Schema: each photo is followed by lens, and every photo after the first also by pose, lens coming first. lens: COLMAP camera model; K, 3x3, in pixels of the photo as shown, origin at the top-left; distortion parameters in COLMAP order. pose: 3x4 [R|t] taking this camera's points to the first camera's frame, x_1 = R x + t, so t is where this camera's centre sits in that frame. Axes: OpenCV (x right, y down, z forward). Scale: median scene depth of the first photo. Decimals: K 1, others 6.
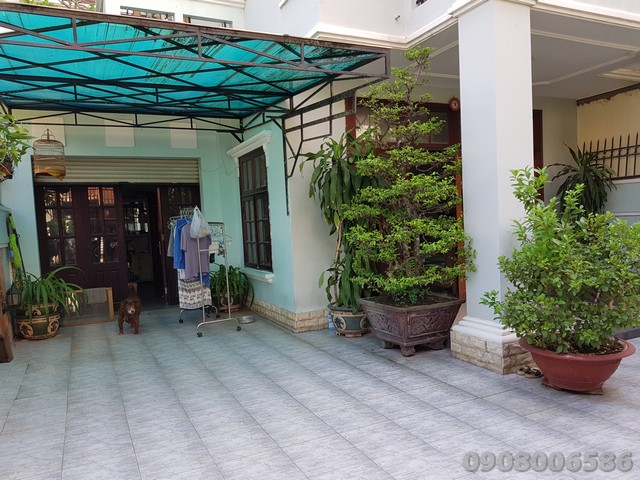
lens RADIAL K [[512.9, 0, 318.9], [0, 512.9, 254.0], [0, 0, 1]] dist [0.007948, -0.004858]
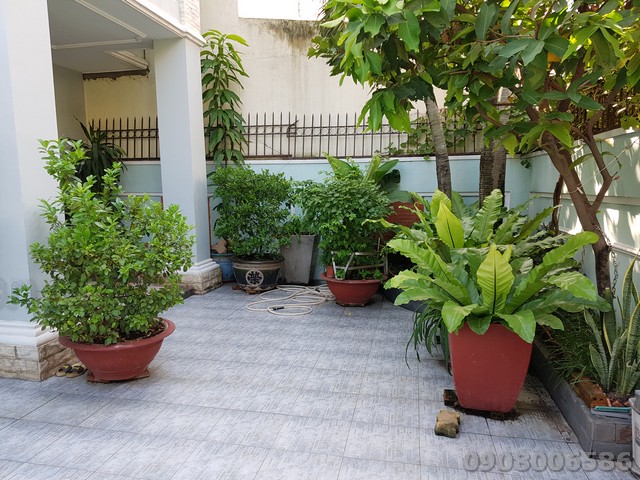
lens RADIAL K [[512.9, 0, 318.9], [0, 512.9, 254.0], [0, 0, 1]] dist [0.007948, -0.004858]
pose [[0.614045, -0.067993, 0.786337, -0.015748], [0.033067, 0.997624, 0.060441, -0.013560], [-0.788578, -0.011111, 0.614834, 0.124182]]
